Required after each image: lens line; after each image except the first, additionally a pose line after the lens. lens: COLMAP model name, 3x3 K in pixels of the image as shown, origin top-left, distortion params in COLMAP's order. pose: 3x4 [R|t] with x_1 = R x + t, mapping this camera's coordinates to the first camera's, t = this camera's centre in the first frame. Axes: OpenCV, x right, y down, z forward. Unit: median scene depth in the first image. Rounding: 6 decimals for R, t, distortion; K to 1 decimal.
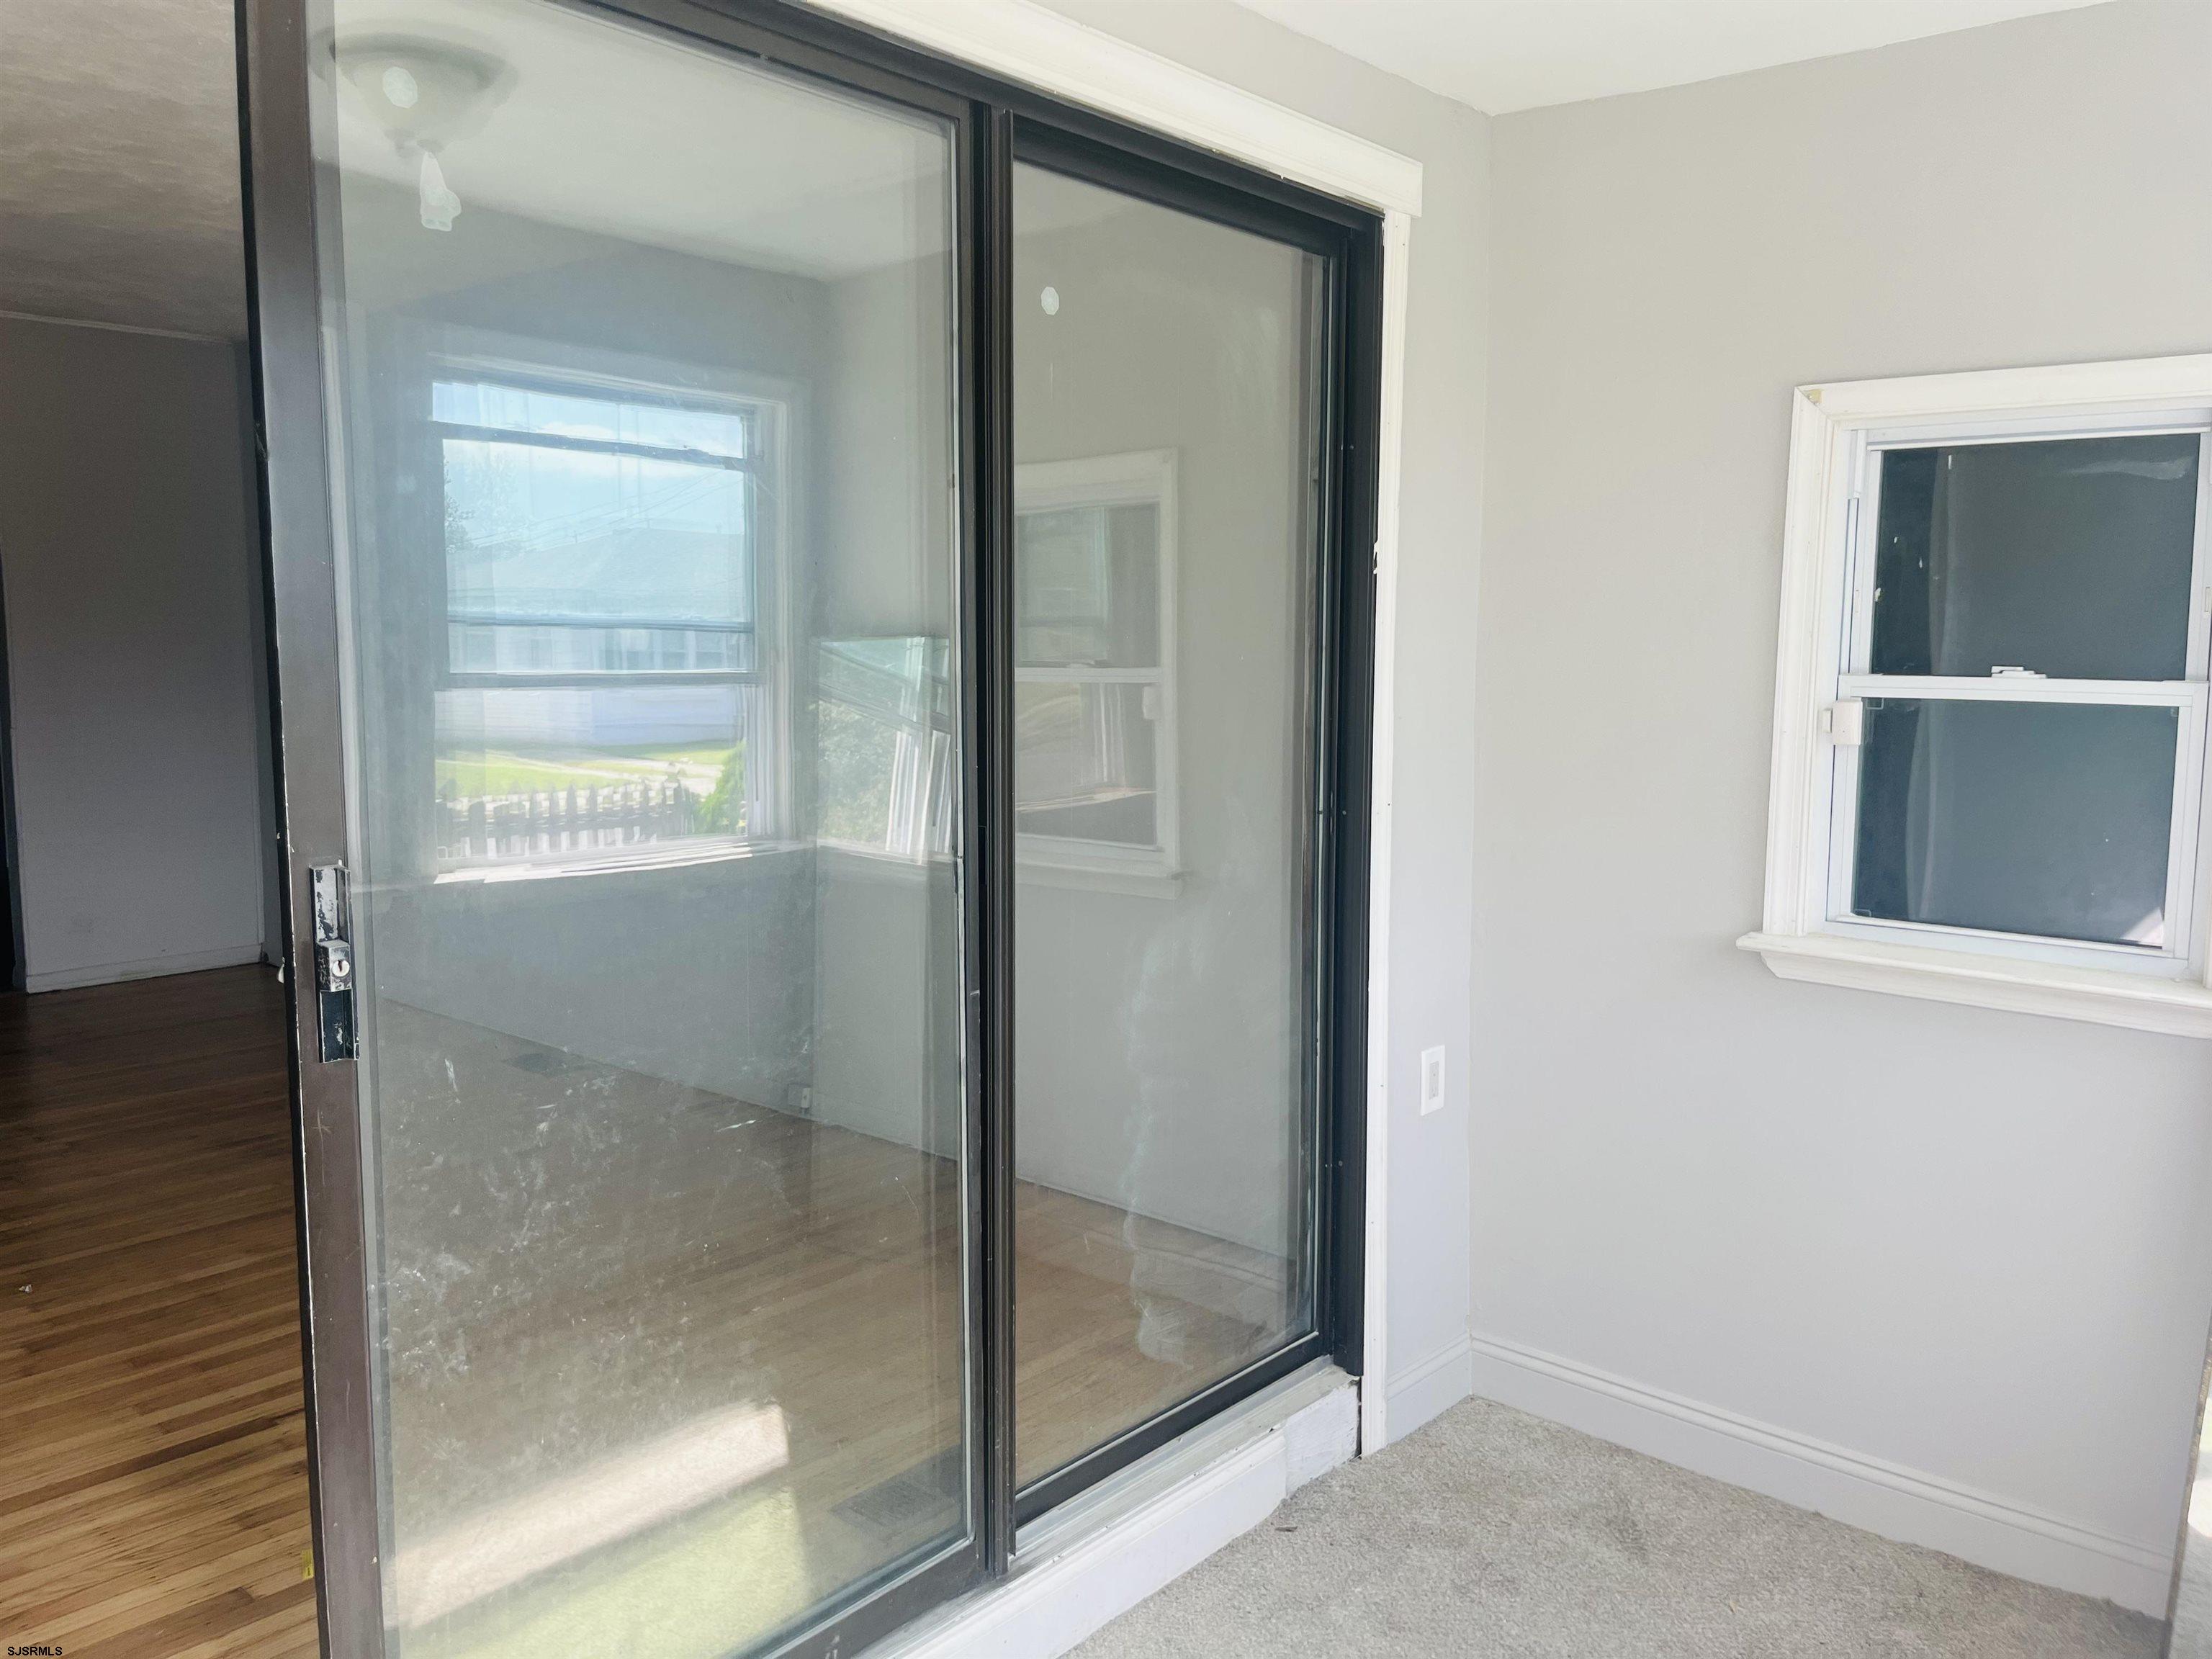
lens RADIAL K [[1679.8, 0, 1092.6], [0, 1679.8, 830.8], [0, 0, 1]] dist [0.085469, -0.123297]
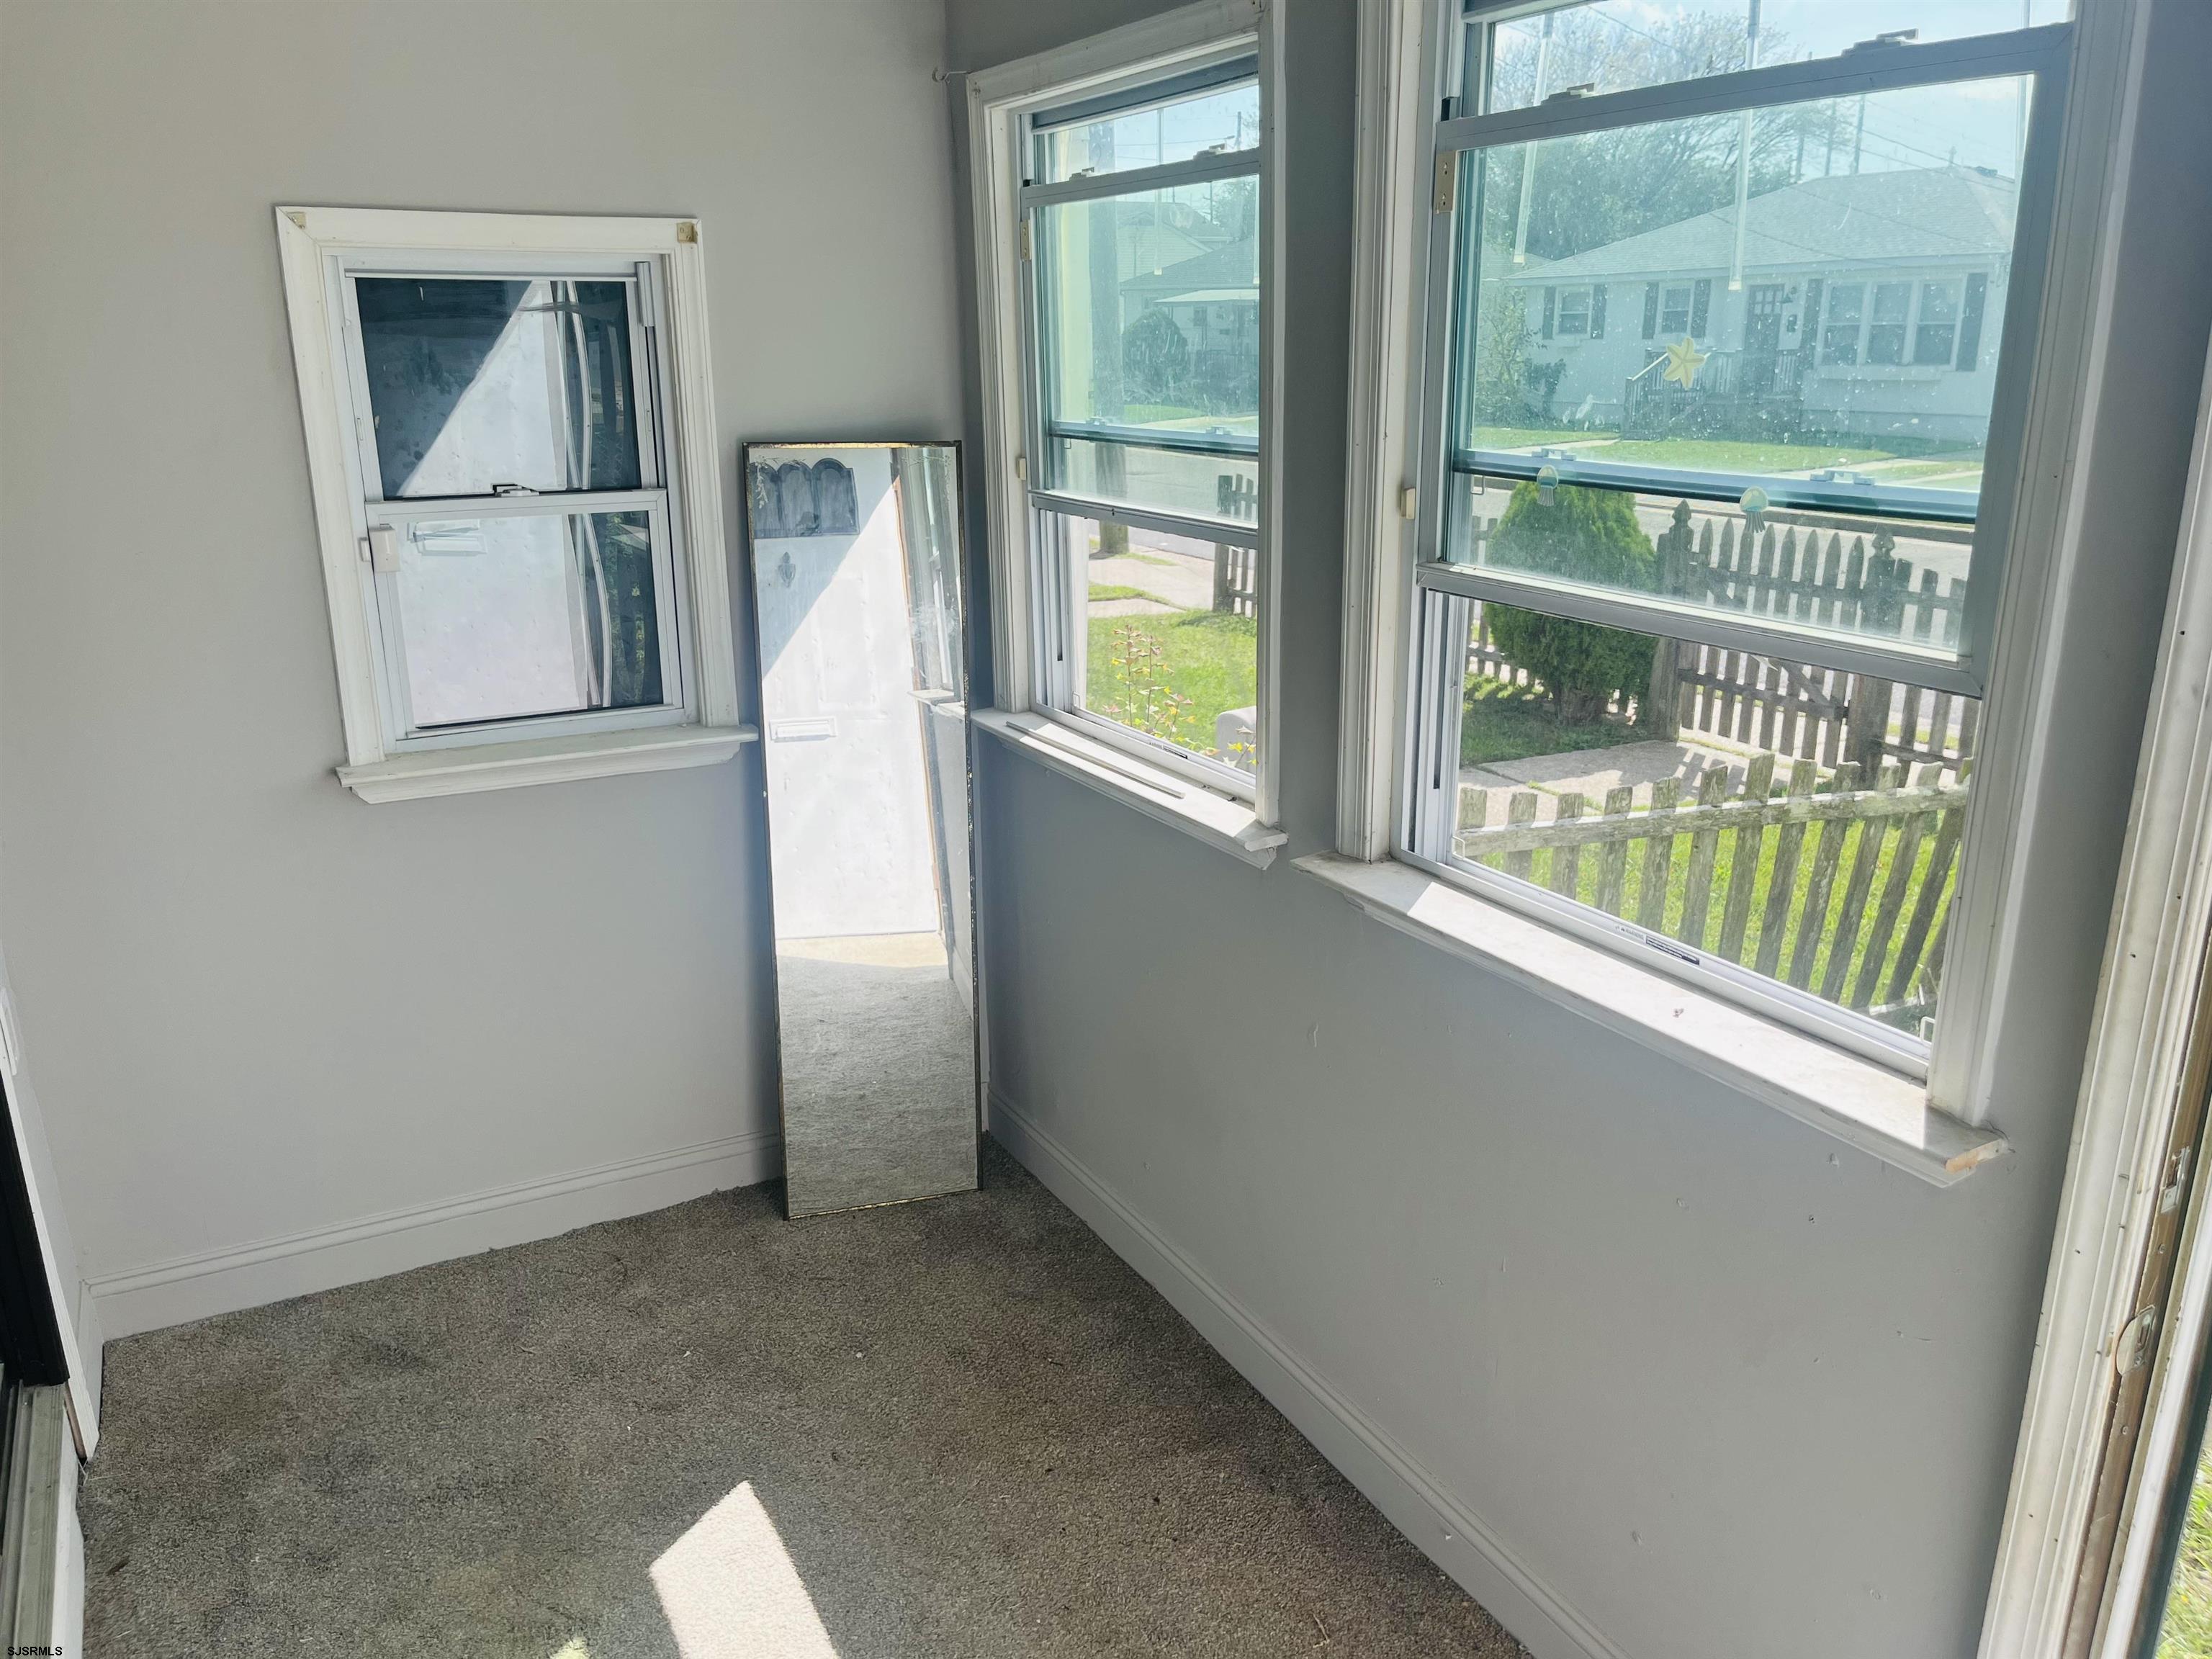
lens RADIAL K [[1679.8, 0, 1092.6], [0, 1679.8, 830.8], [0, 0, 1]] dist [0.085469, -0.123297]
pose [[0.353738, -0.272095, 0.894893, -0.386816], [0.115621, 0.962135, 0.246837, -0.105811], [-0.928171, 0.016153, 0.371803, 0.217316]]
